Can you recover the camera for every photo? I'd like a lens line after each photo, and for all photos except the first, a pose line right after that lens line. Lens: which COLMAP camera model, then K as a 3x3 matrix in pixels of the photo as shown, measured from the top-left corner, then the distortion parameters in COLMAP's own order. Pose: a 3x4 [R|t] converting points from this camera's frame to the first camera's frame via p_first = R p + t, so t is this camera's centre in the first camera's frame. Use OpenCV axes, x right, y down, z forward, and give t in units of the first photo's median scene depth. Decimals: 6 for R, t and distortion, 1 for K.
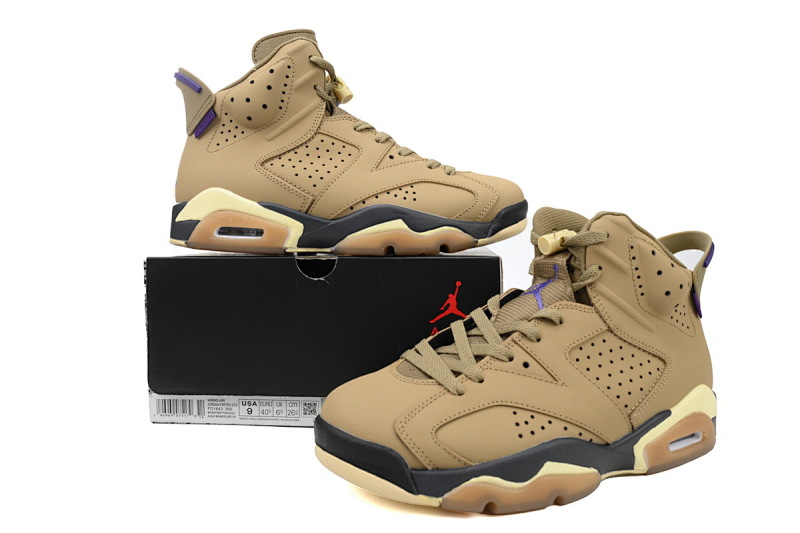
lens RADIAL K [[574.3, 0, 400.0], [0, 574.3, 266.5], [0, 0, 1]] dist [0.007442, 0.002529]
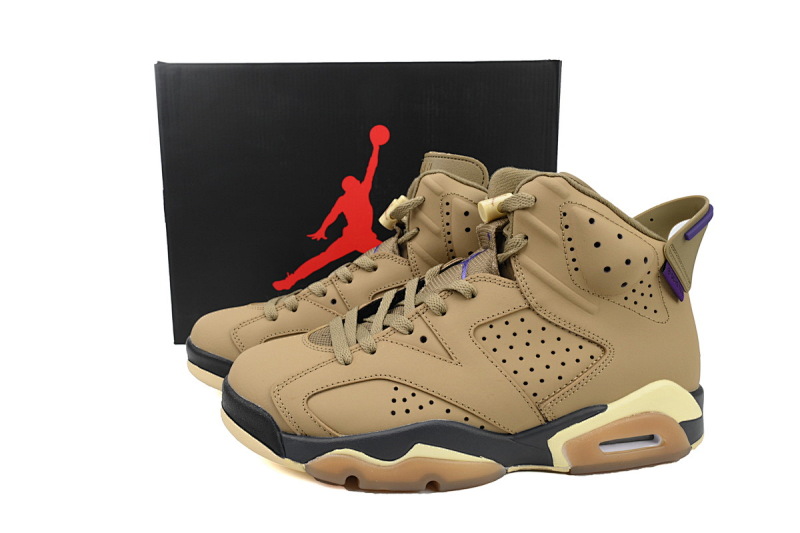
lens RADIAL K [[574.3, 0, 400.0], [0, 574.3, 266.5], [0, 0, 1]] dist [0.007442, 0.002529]
pose [[0.952461, 0.041180, -0.301865, 0.444240], [-0.022722, 0.997665, 0.064406, -0.005277], [0.303812, -0.054485, 0.951173, 0.107671]]
